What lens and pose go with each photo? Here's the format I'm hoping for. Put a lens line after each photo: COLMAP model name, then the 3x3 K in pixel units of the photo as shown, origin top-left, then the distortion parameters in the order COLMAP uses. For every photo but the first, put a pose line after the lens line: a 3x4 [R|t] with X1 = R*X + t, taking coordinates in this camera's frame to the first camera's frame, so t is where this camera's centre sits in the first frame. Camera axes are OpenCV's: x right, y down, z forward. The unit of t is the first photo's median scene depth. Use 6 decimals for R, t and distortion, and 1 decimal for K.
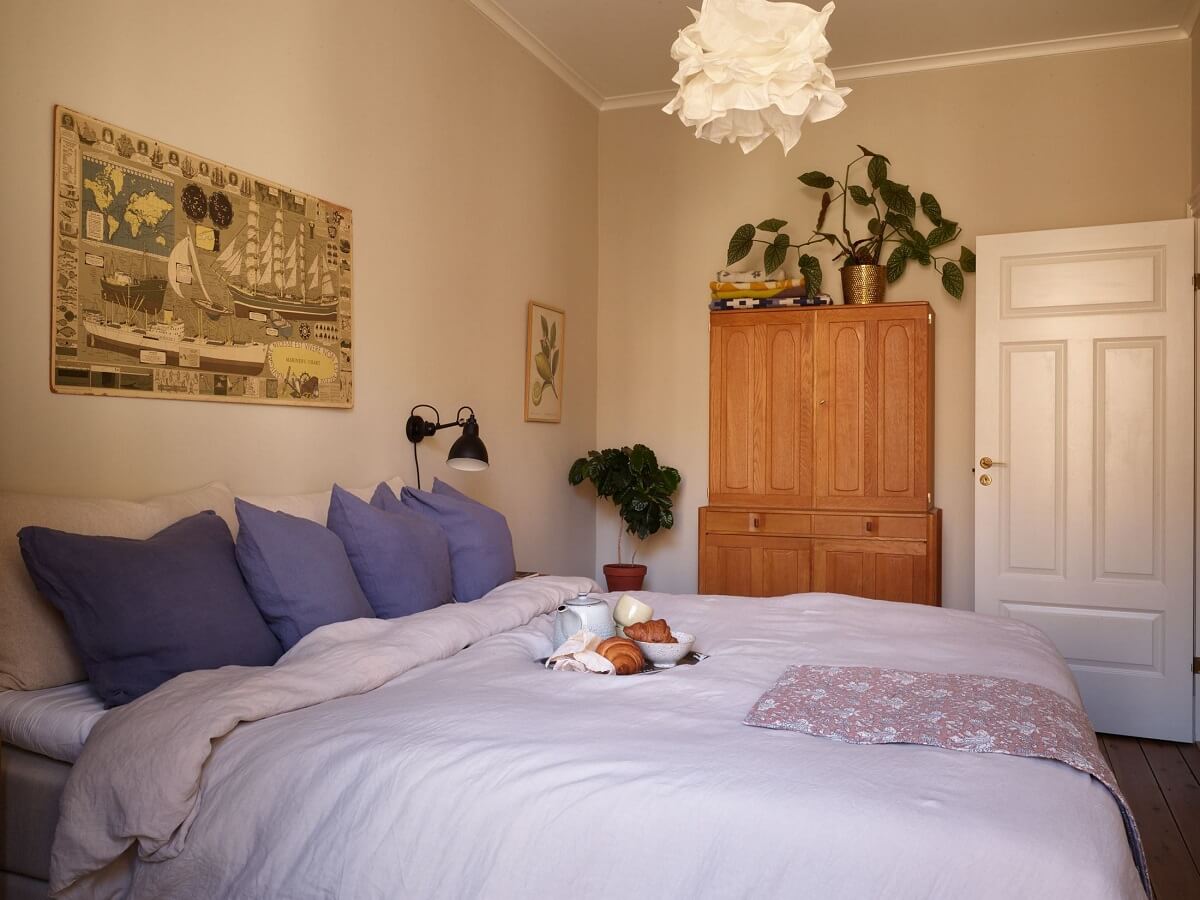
lens RADIAL K [[1035.4, 0, 633.7], [0, 1035.4, 451.3], [0, 0, 1]] dist [-0.019380, 0.005131]
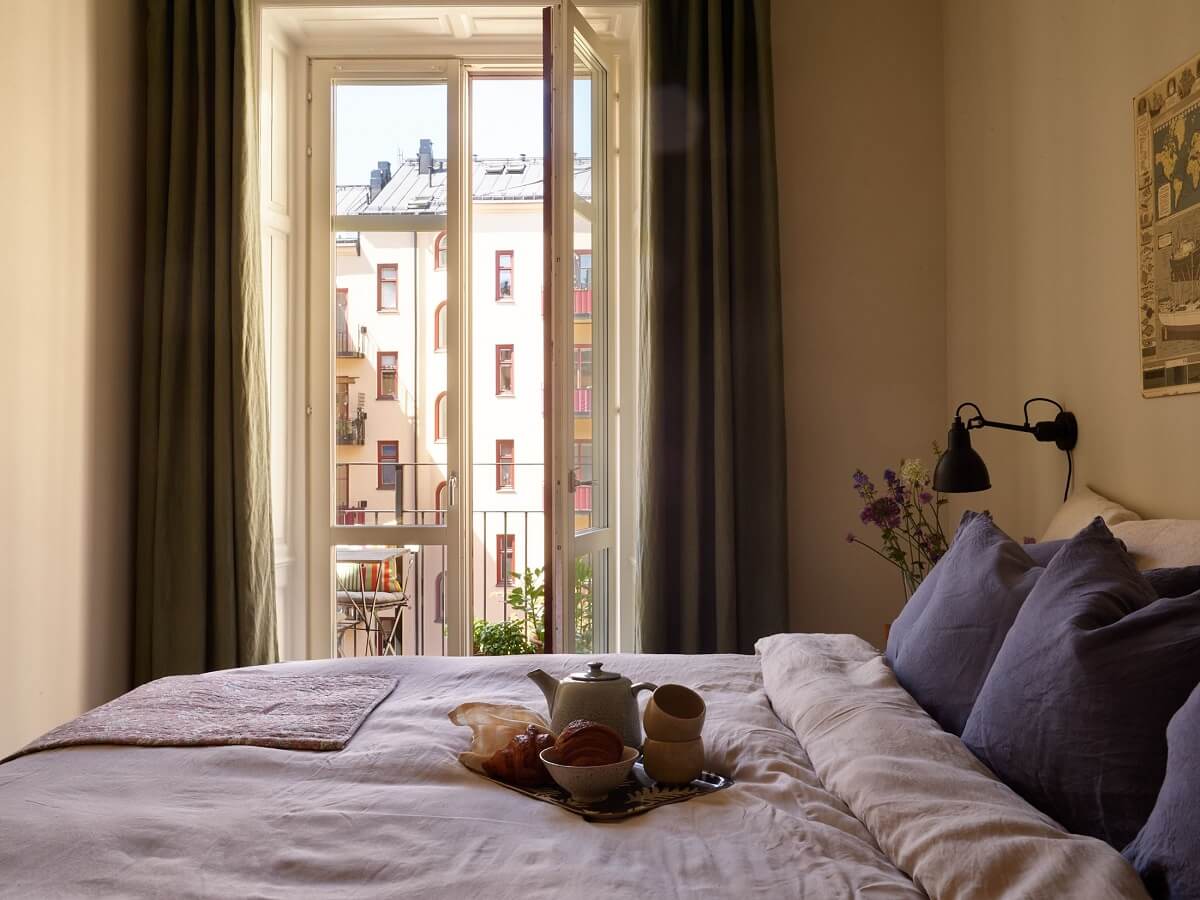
lens RADIAL K [[1035.4, 0, 633.7], [0, 1035.4, 451.3], [0, 0, 1]] dist [-0.019380, 0.005131]
pose [[-0.942264, -0.002280, -0.334864, 0.190598], [-0.002637, 0.999996, 0.000612, -0.007038], [0.334862, 0.001459, -0.942266, 1.679922]]
